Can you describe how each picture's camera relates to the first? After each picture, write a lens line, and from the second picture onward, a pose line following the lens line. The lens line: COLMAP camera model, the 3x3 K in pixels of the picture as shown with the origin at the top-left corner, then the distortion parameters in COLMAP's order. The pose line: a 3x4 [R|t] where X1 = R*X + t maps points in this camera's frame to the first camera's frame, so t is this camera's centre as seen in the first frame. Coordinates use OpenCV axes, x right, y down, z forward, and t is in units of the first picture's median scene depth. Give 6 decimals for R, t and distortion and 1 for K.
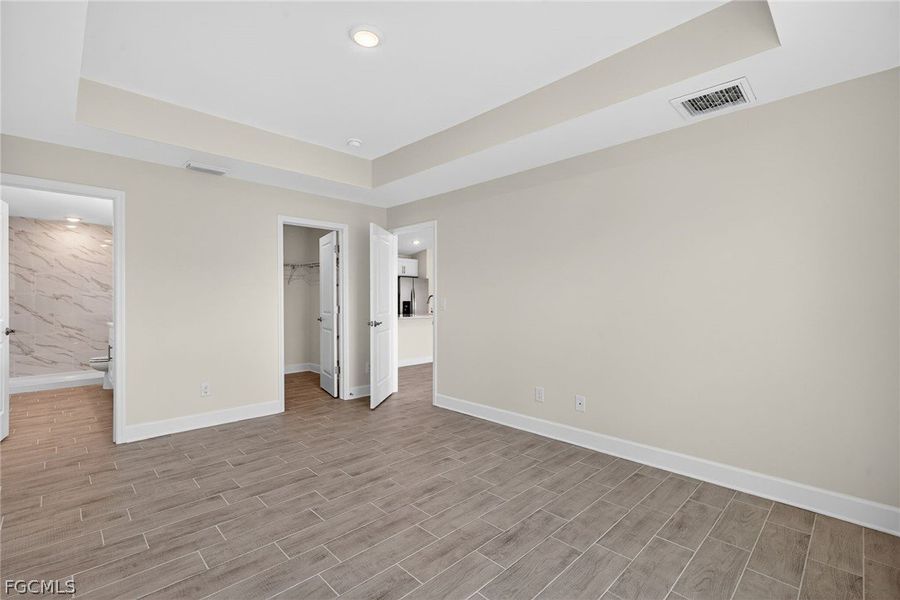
lens RADIAL K [[417.7, 0, 450.0], [0, 417.7, 300.0], [0, 0, 1]] dist [0.000337, -0.000348]
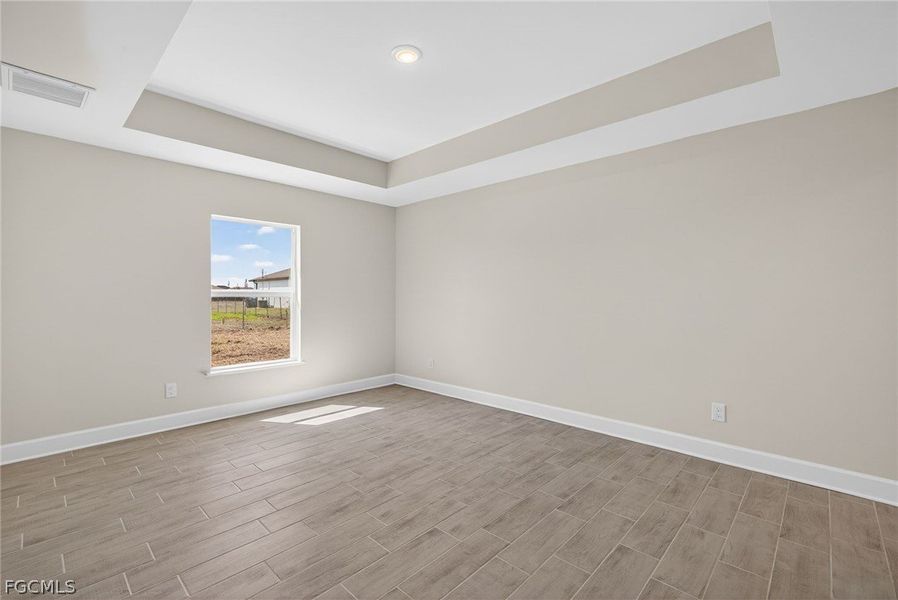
lens RADIAL K [[416.7, 0, 449.0], [0, 416.7, 300.0], [0, 0, 1]] dist [0.000337, -0.000348]
pose [[-0.999452, -0.000584, -0.033107, -0.268897], [-0.001126, 0.999865, 0.016373, -0.005041], [0.033093, 0.016402, -0.999318, 2.033689]]
